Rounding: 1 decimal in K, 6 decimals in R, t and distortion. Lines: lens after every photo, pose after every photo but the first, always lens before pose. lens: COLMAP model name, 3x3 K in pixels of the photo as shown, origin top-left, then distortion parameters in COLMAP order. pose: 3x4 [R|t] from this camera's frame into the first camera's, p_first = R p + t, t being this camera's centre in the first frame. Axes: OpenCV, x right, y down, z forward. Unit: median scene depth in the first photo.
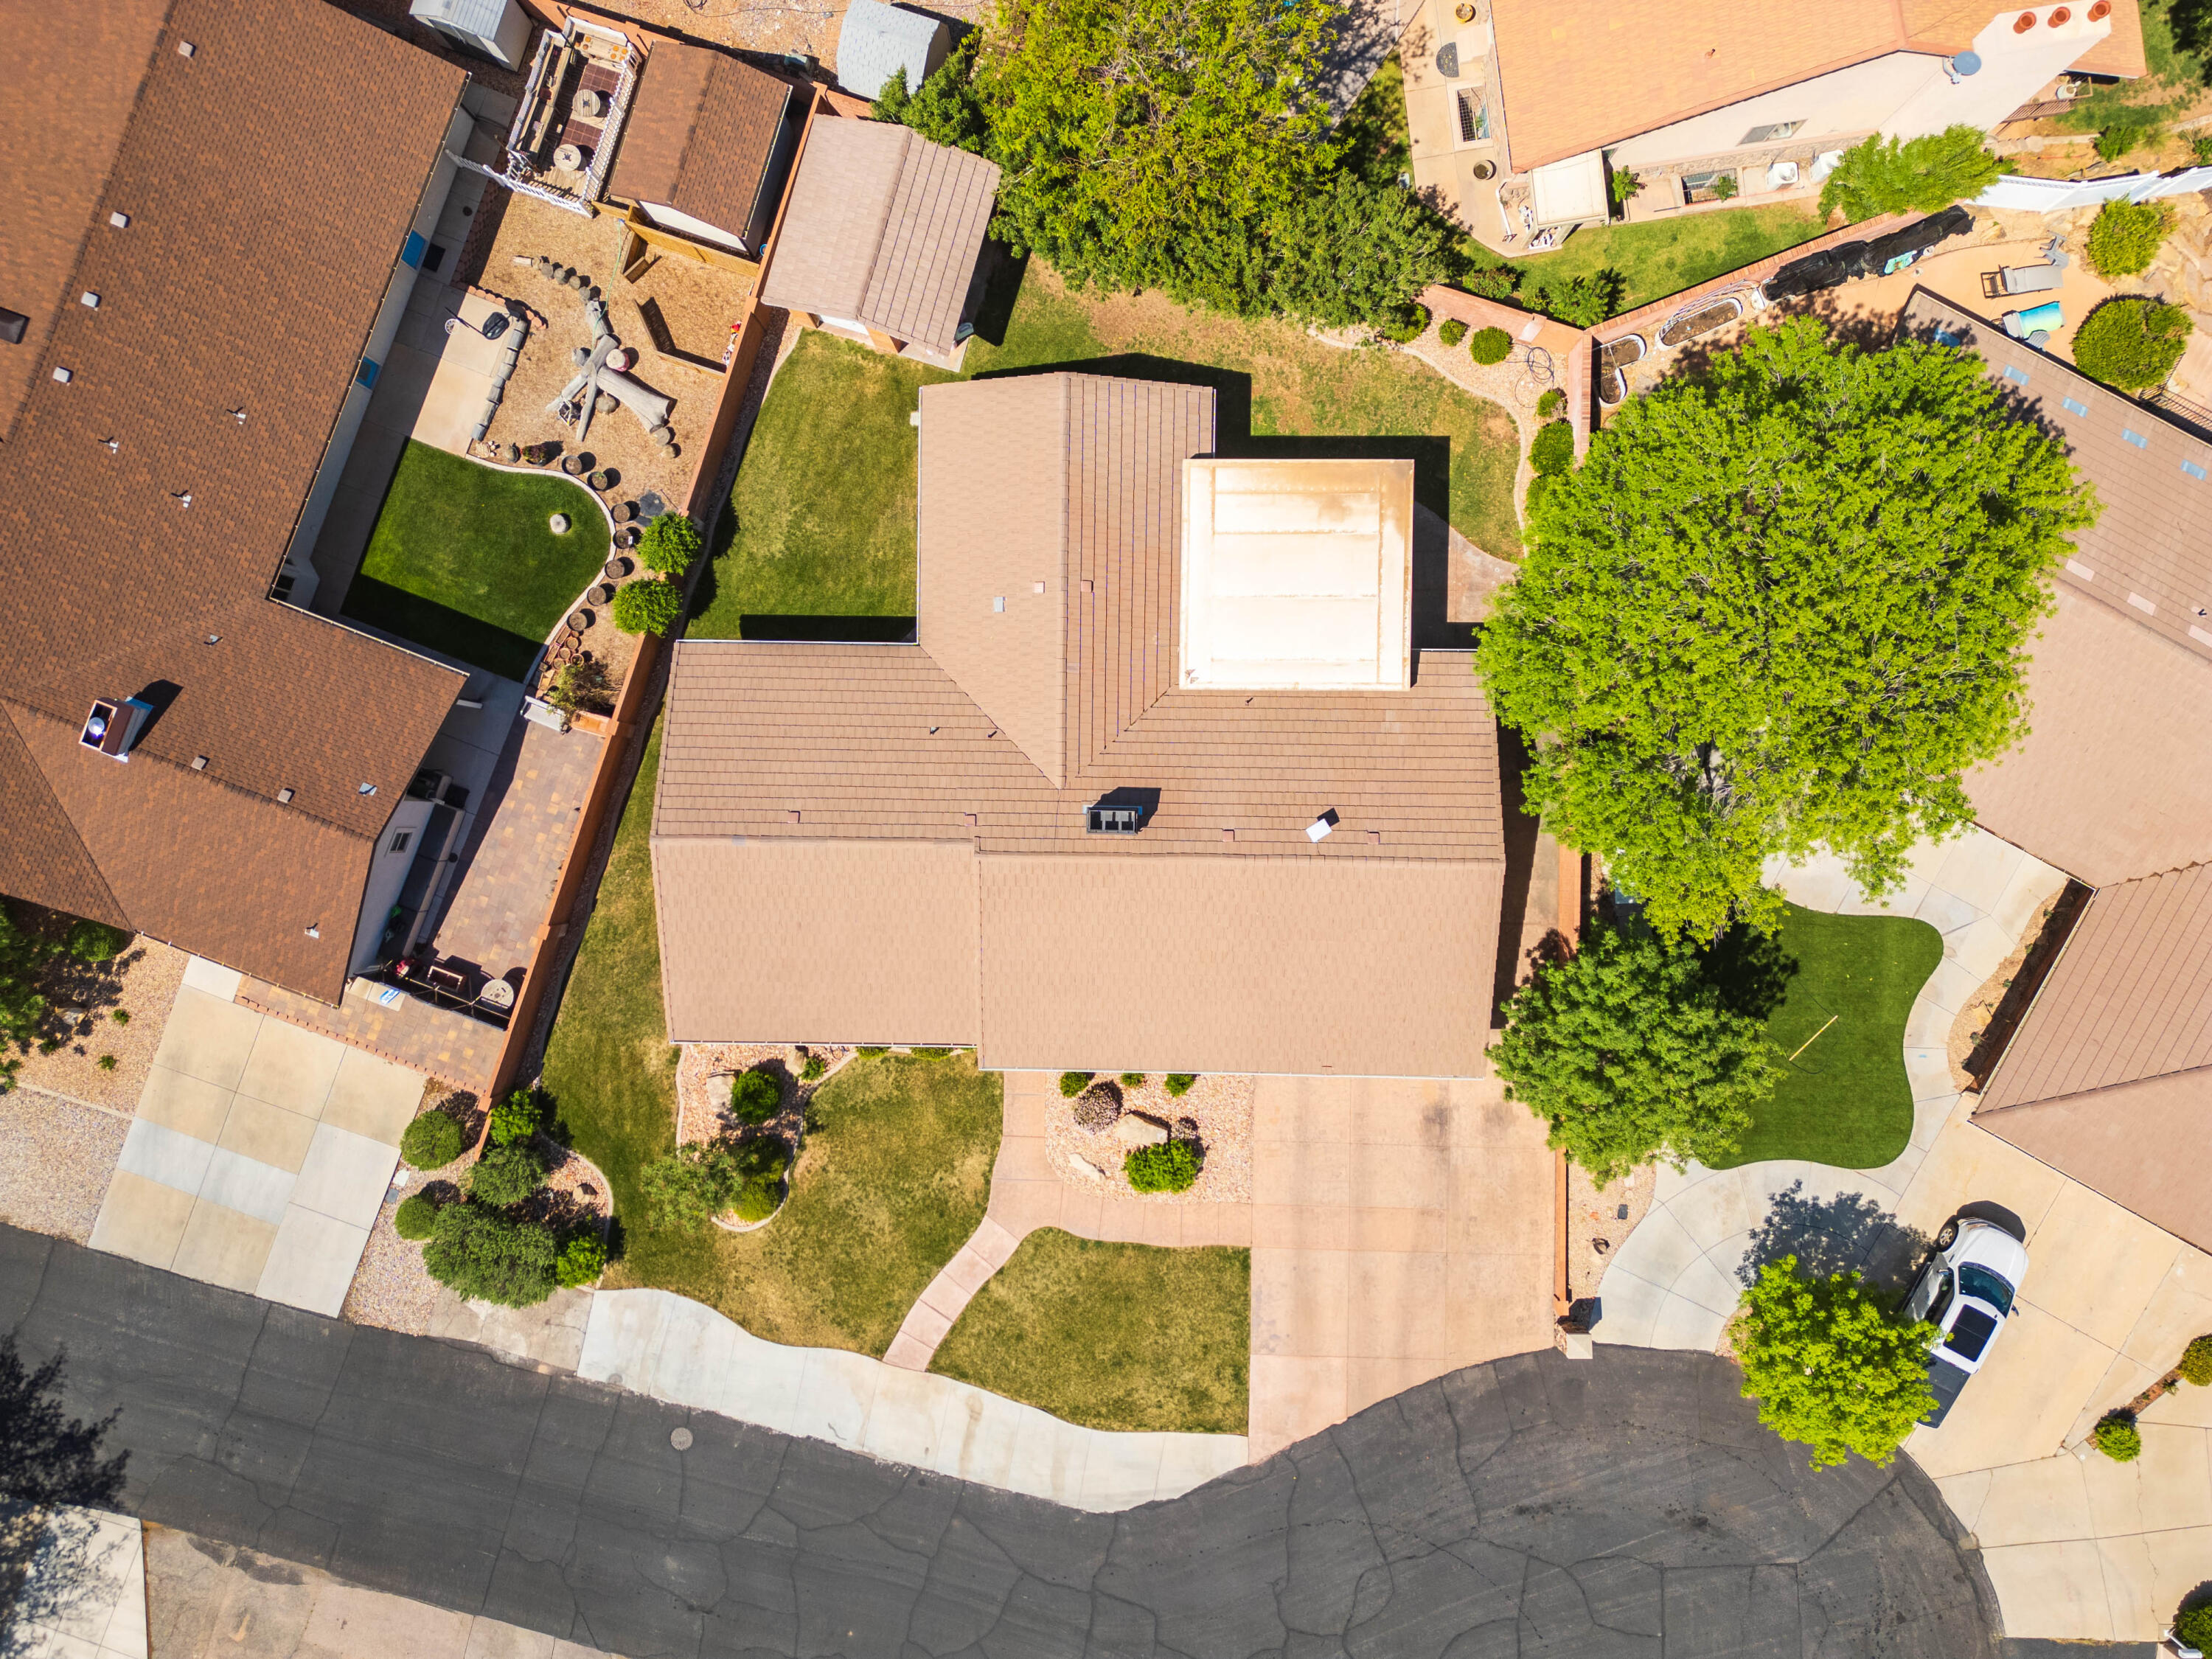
lens RADIAL K [[1550.7, 0, 1113.0], [0, 1550.7, 824.0], [0, 0, 1]] dist [0.066667, -0.058325]
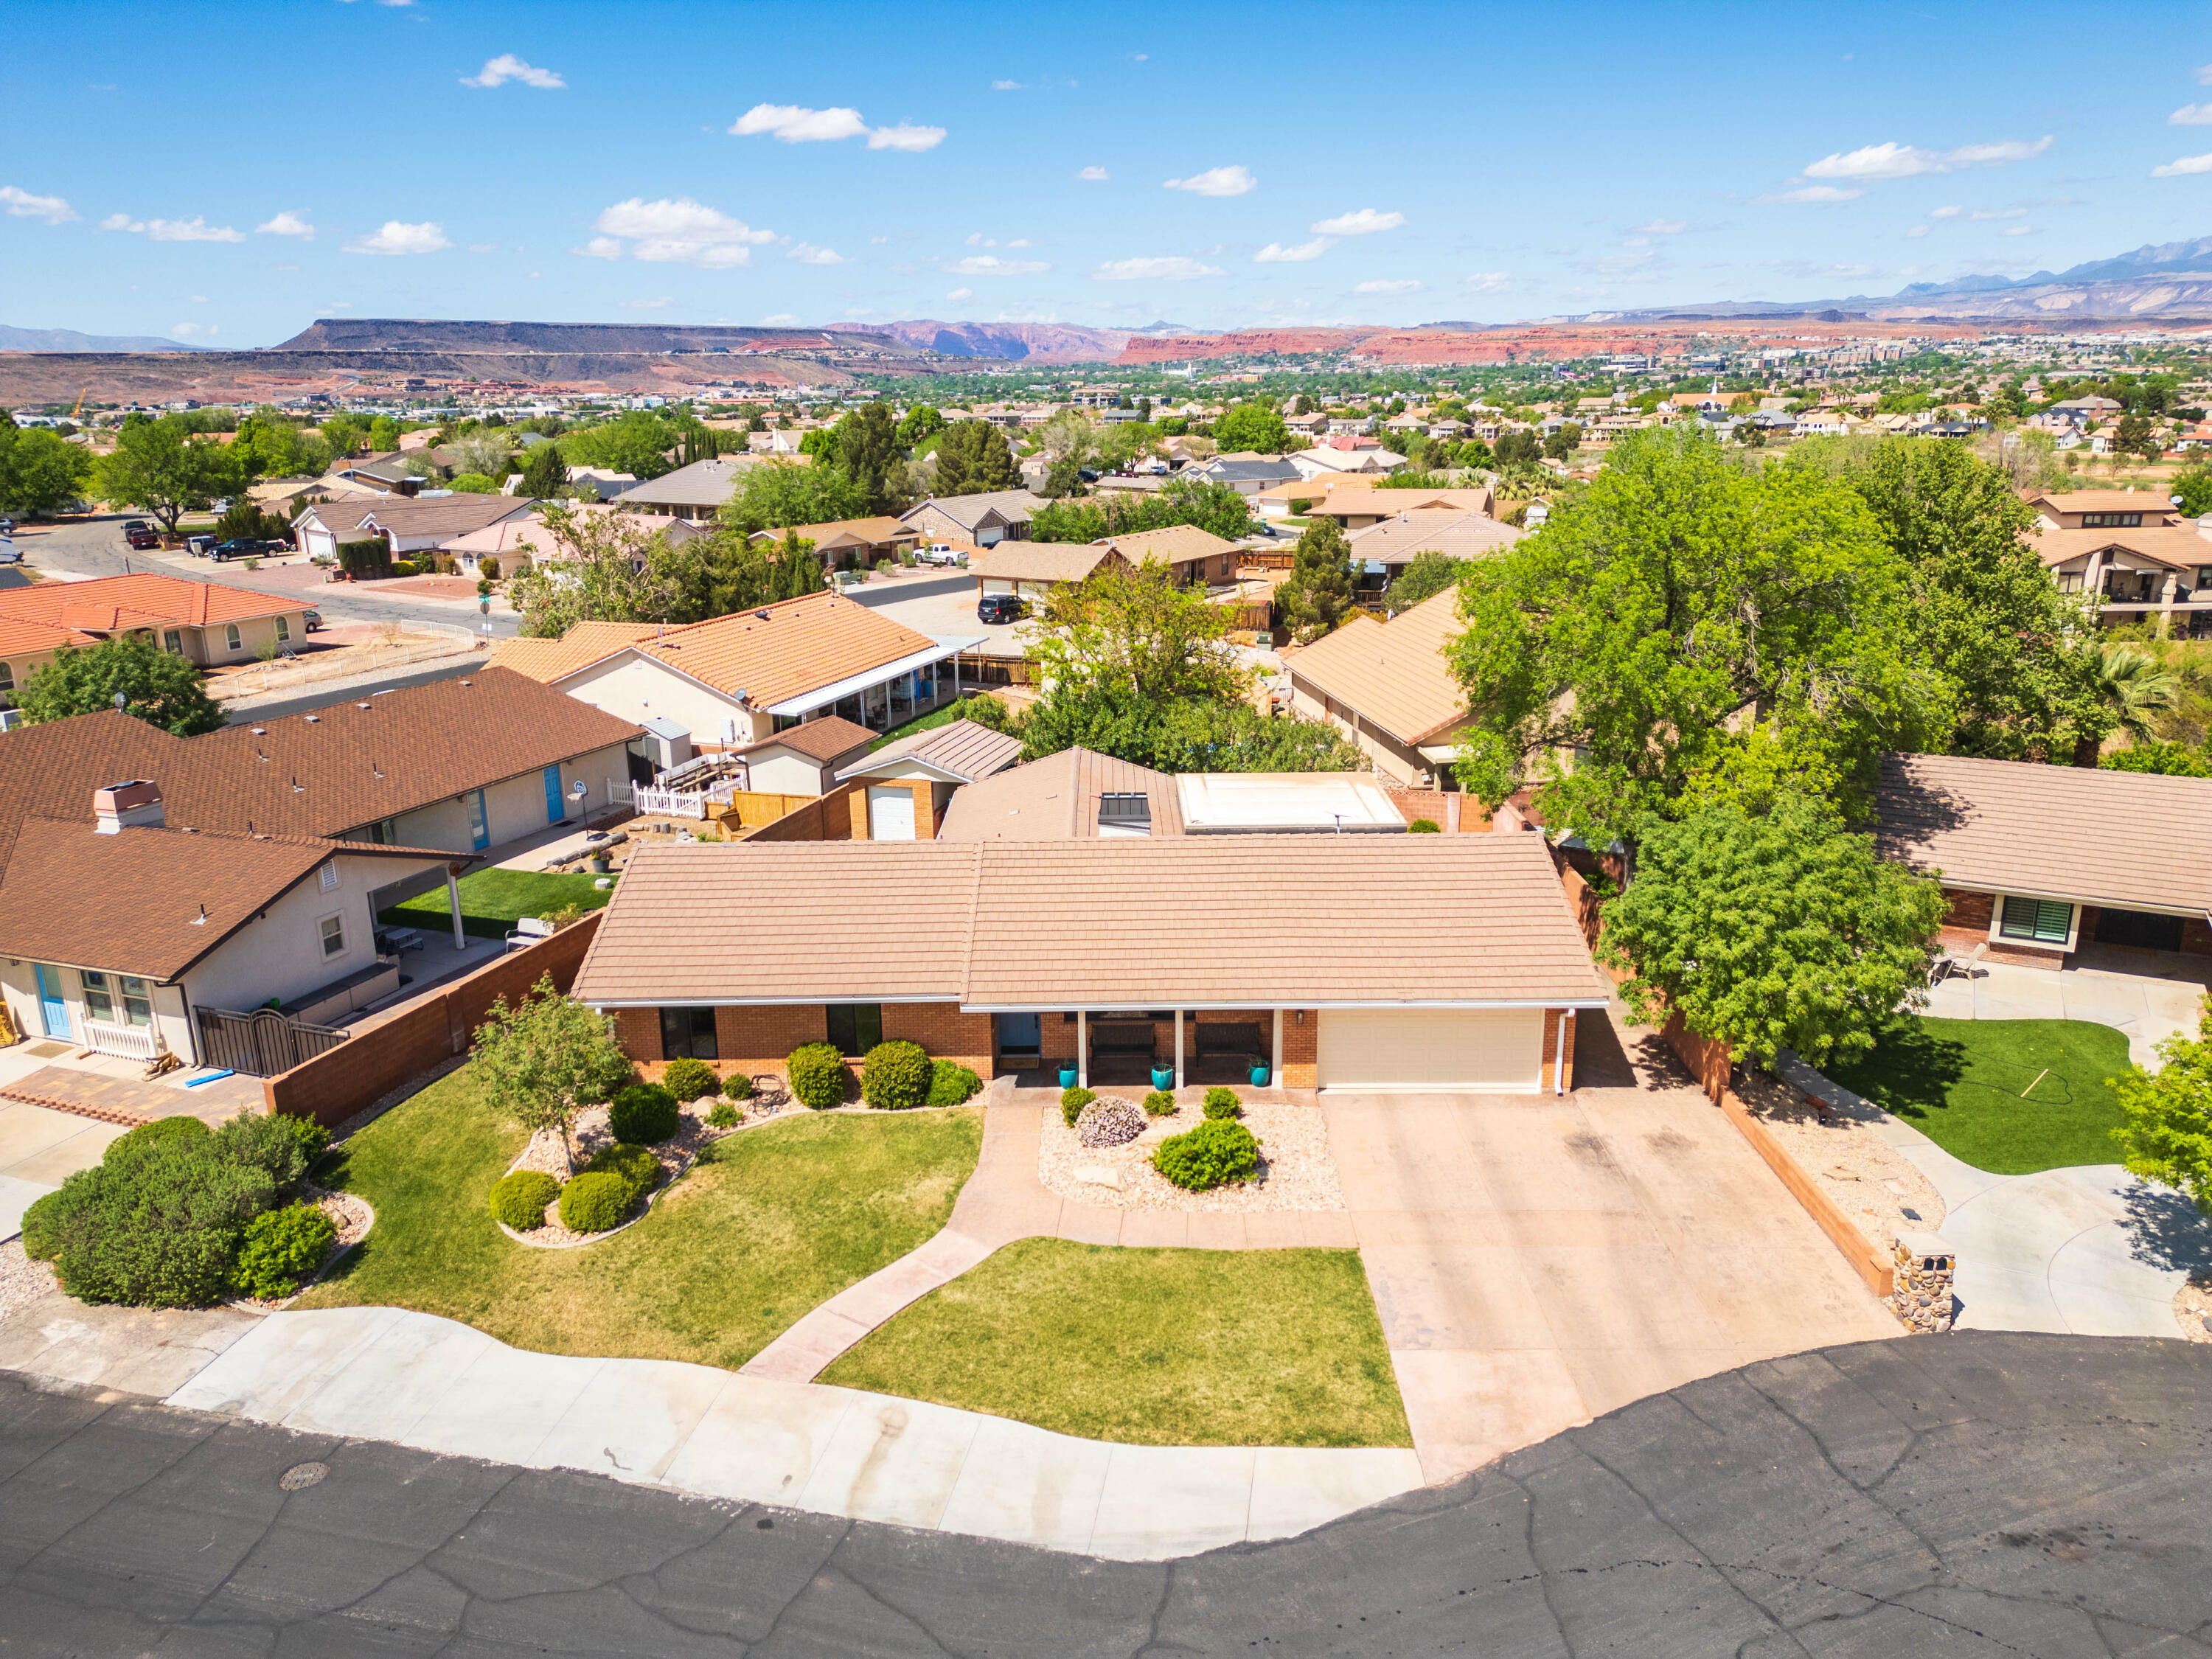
lens RADIAL K [[1550.7, 0, 1104.7], [0, 1550.7, 823.9], [0, 0, 1]] dist [0.066667, -0.058325]
pose [[0.999814, 0.008755, 0.017194, -0.027278], [0.014121, 0.275248, -0.961270, 0.831360], [-0.013149, 0.961333, 0.275073, 0.658147]]
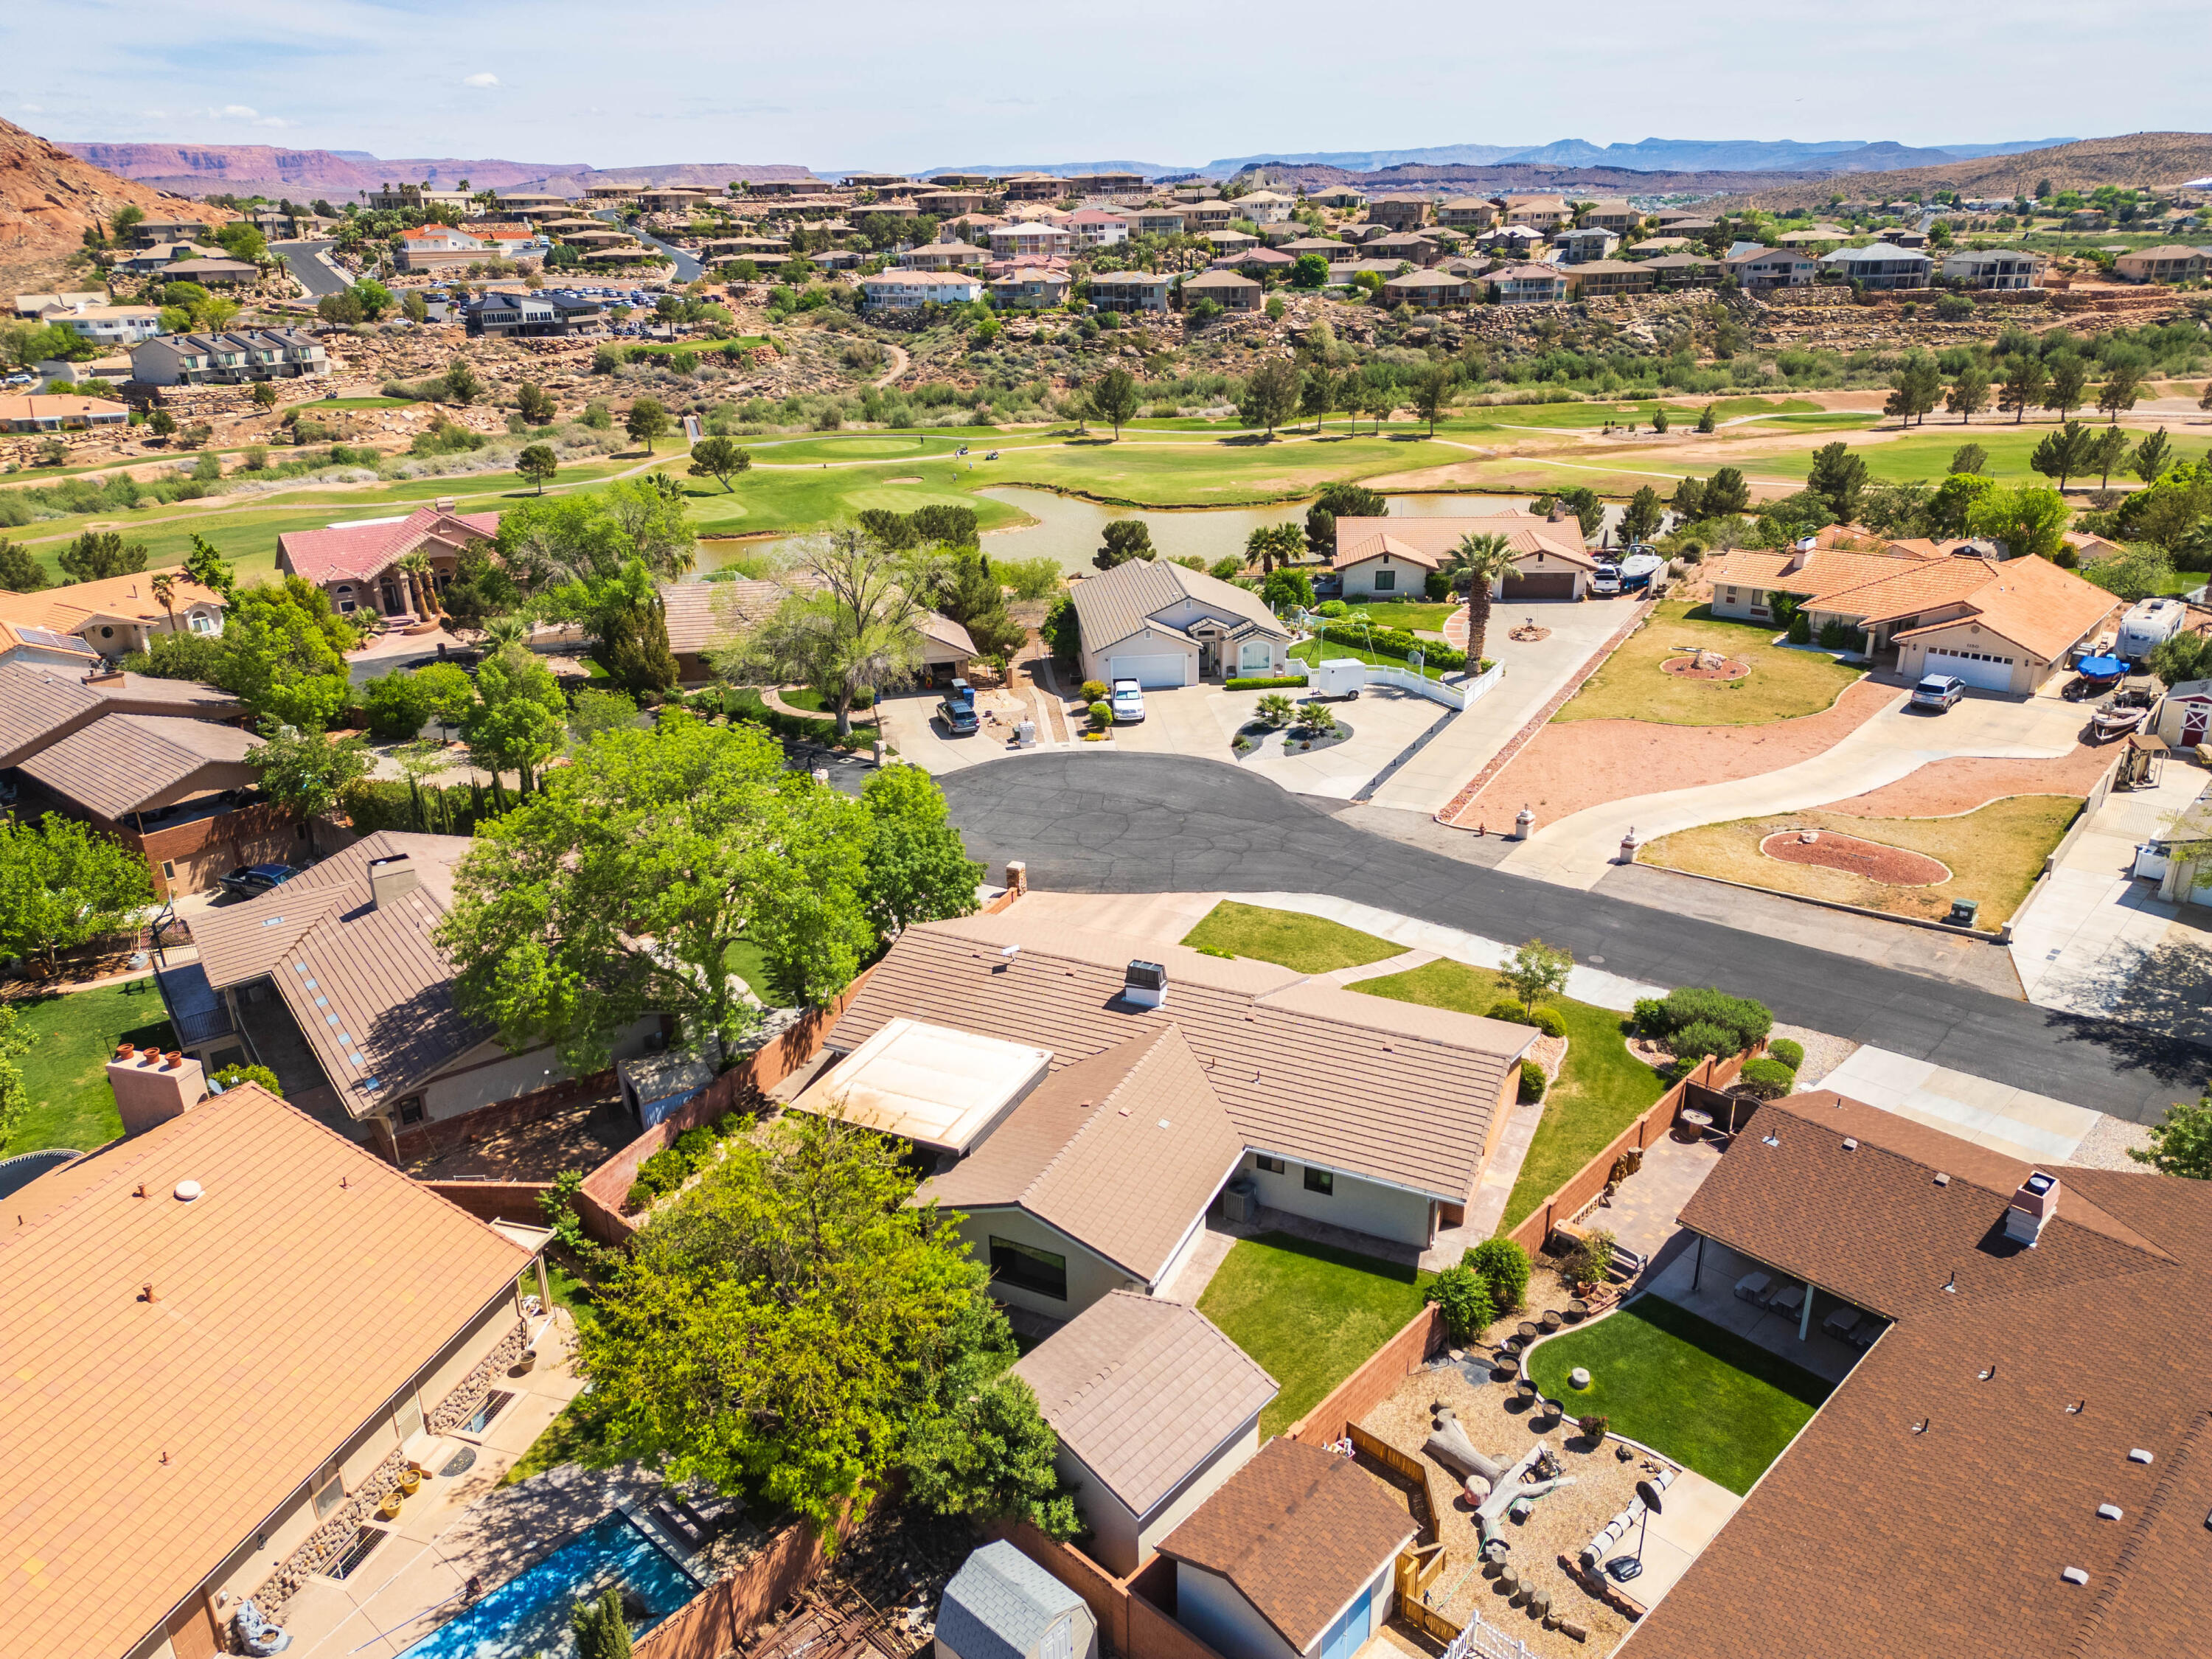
lens RADIAL K [[1550.7, 0, 1113.1], [0, 1550.7, 833.8], [0, 0, 1]] dist [0.066667, -0.058325]
pose [[-0.909609, -0.116572, 0.398777, -0.432228], [0.413800, -0.340053, 0.844472, -0.961447], [0.037163, 0.933153, 0.357552, 0.369311]]
